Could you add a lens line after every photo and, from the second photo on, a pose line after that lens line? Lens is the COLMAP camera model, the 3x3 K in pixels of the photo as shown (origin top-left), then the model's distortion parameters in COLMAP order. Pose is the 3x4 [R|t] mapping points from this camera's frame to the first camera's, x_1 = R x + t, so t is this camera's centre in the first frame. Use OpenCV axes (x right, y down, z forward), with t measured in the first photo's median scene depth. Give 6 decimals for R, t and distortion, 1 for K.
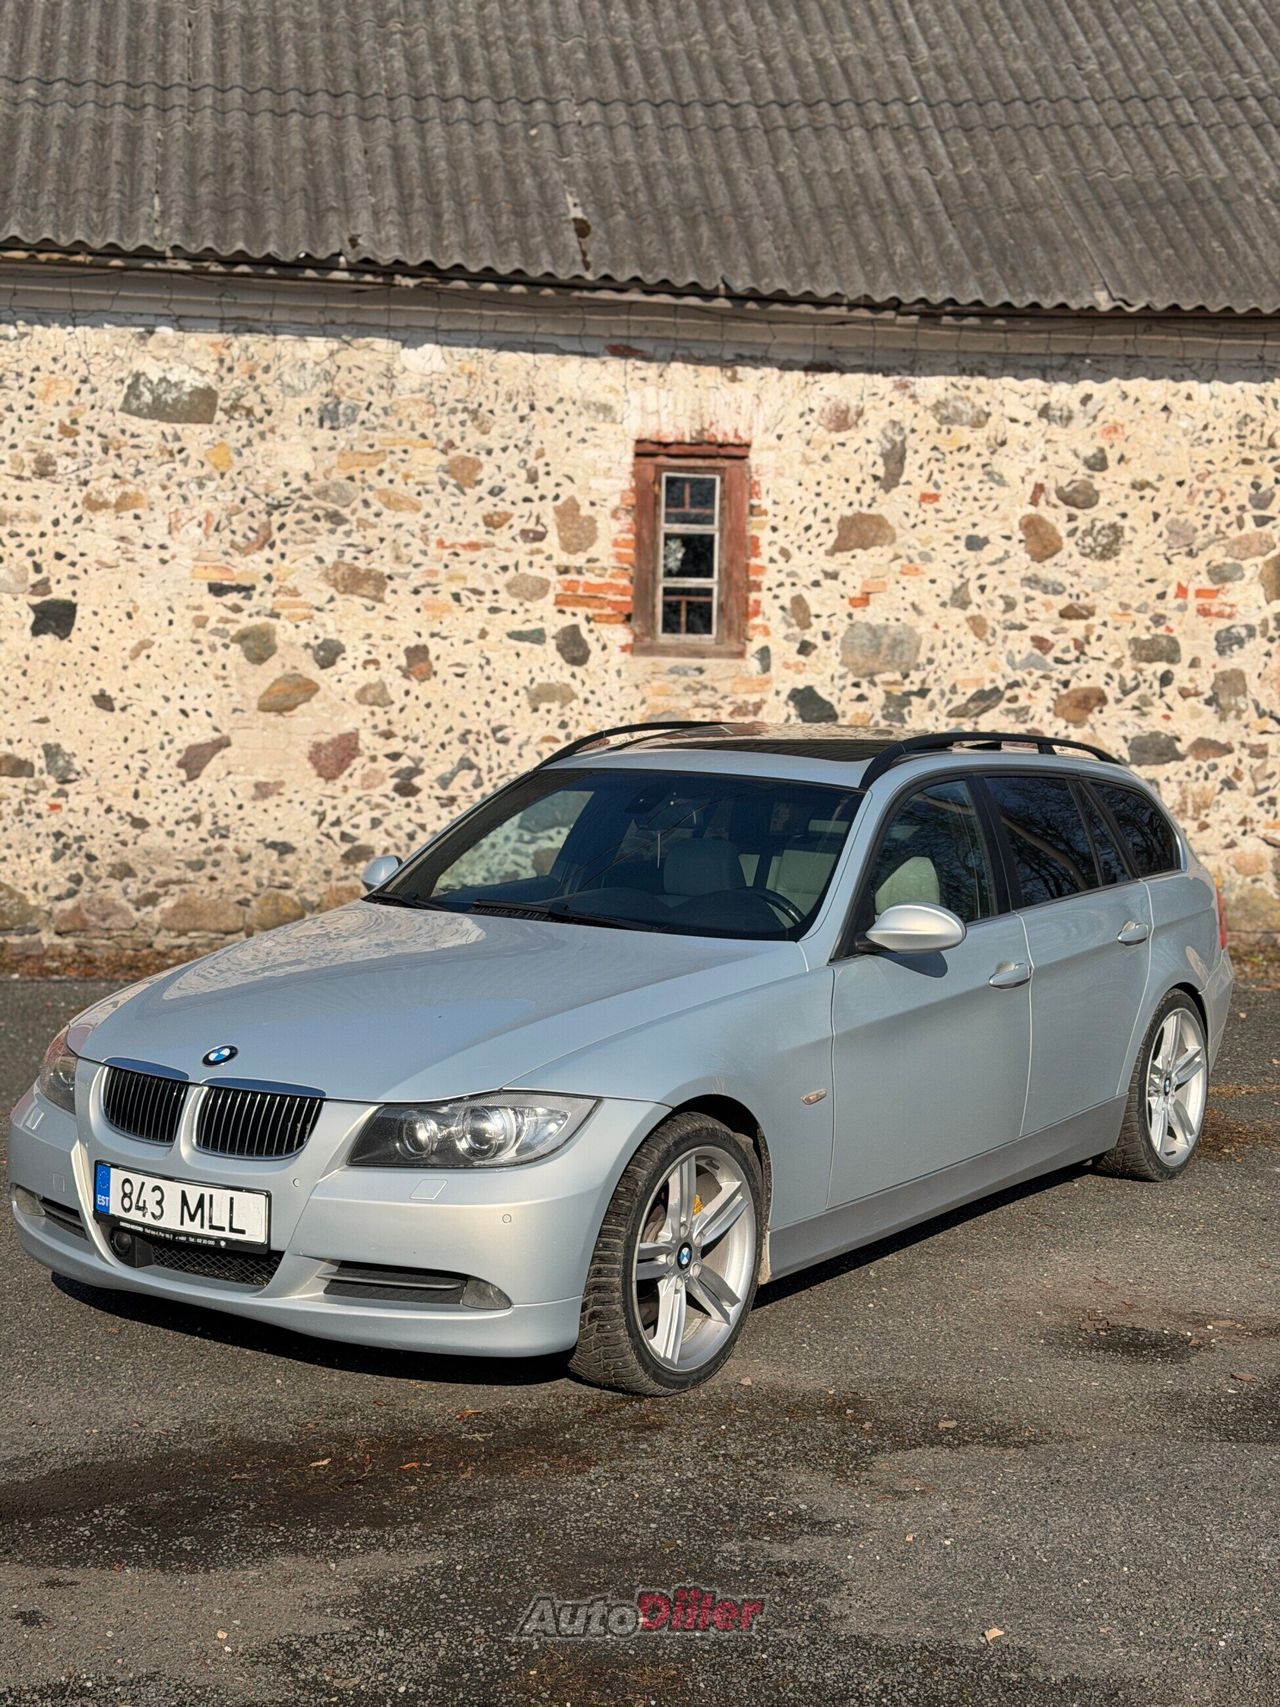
lens RADIAL K [[2376.6, 0, 647.7], [0, 2376.6, 856.4], [0, 0, 1]] dist [0.130080, 0.000000]
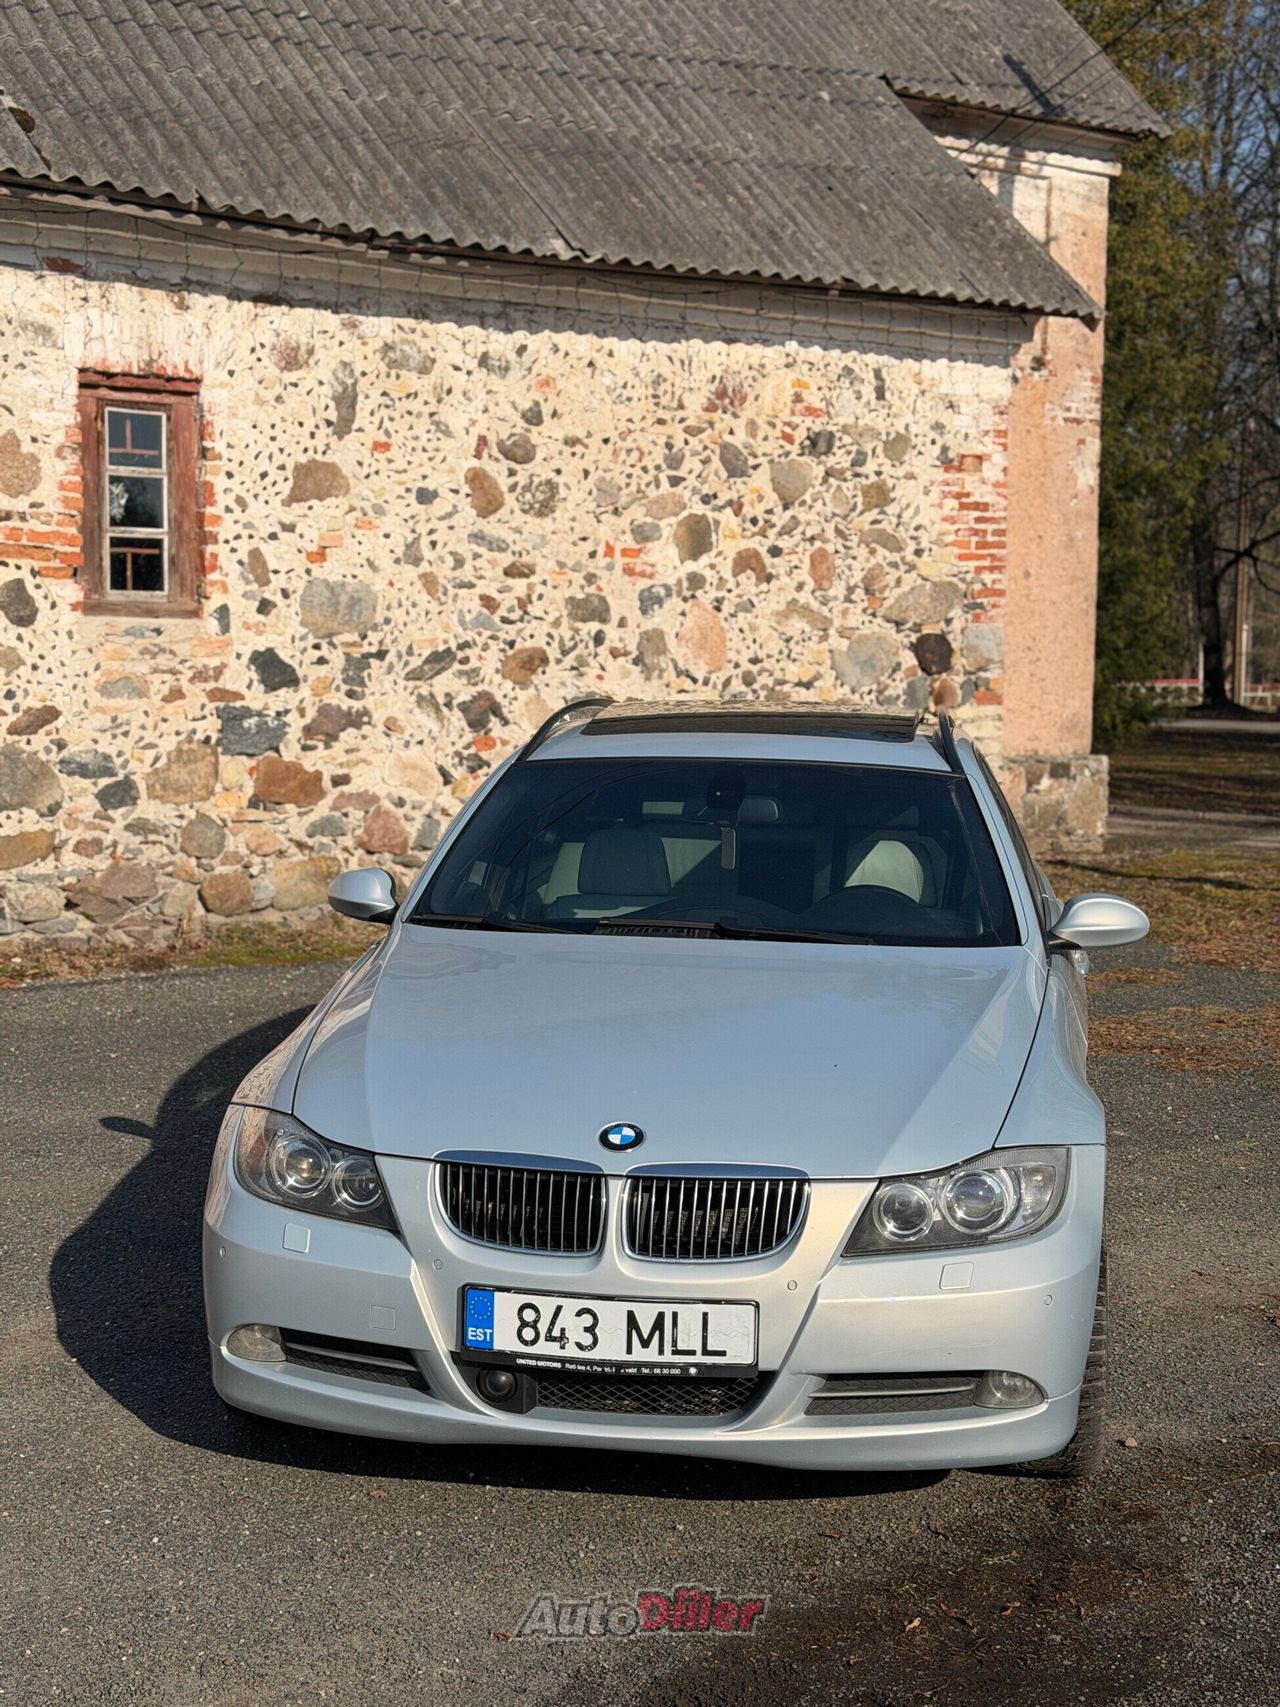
lens RADIAL K [[2376.6, 0, 638.3], [0, 2376.6, 850.3], [0, 0, 1]] dist [0.130080, 0.000000]
pose [[0.898545, -0.046379, 0.436424, -0.210752], [0.037704, 0.998882, 0.028523, -0.014738], [-0.437259, -0.009174, 0.899289, 0.110804]]
